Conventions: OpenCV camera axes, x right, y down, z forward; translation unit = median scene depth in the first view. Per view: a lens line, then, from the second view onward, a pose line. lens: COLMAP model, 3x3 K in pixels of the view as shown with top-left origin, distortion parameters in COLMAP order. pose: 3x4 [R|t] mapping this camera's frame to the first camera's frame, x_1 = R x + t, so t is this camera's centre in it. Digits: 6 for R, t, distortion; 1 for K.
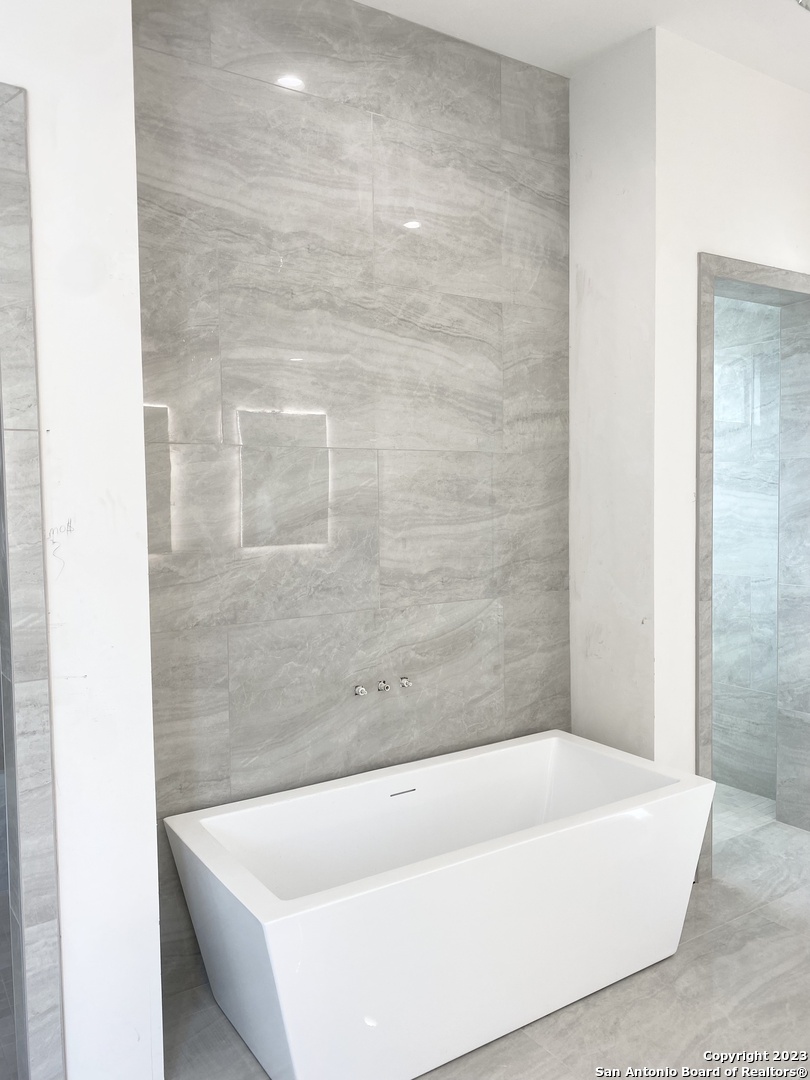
lens RADIAL K [[824.2, 0, 405.8], [0, 824.2, 539.4], [0, 0, 1]] dist [0.028094, -0.027674]
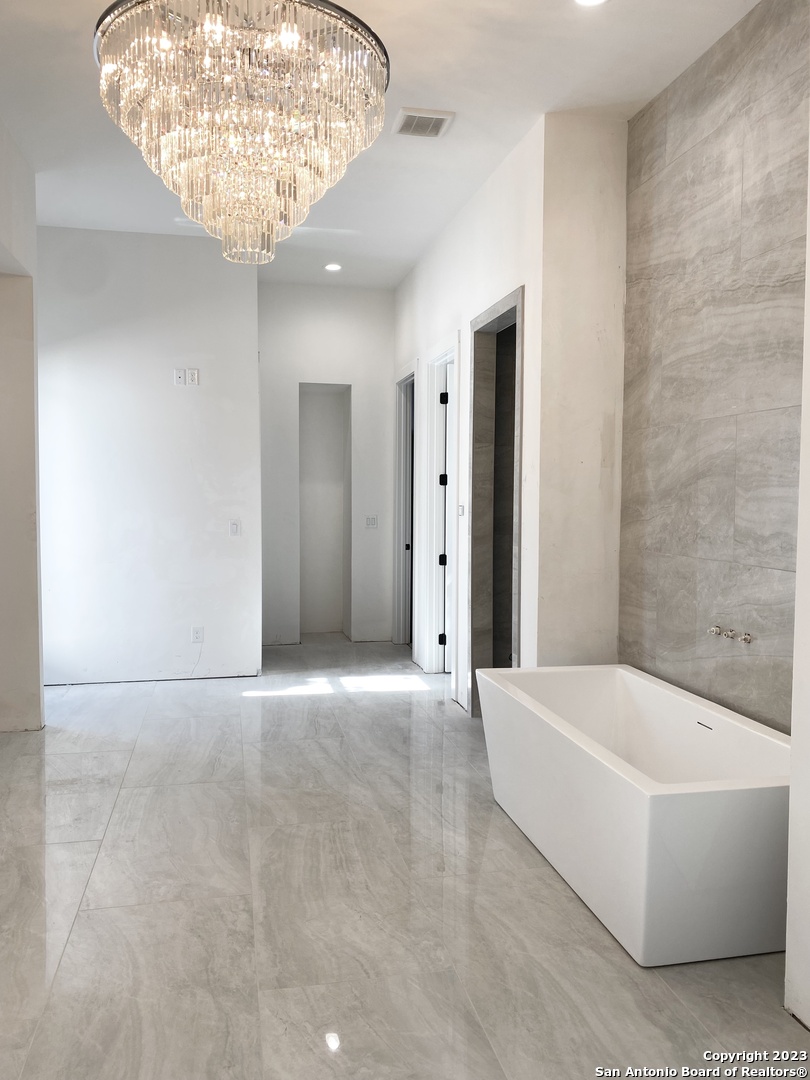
lens RADIAL K [[824.2, 0, 397.2], [0, 824.2, 548.5], [0, 0, 1]] dist [0.028094, -0.027674]
pose [[-0.370026, 0.069552, -0.926414, 1.307992], [-0.059500, 0.993372, 0.098344, -0.017253], [0.927114, 0.091512, -0.363436, 1.124369]]
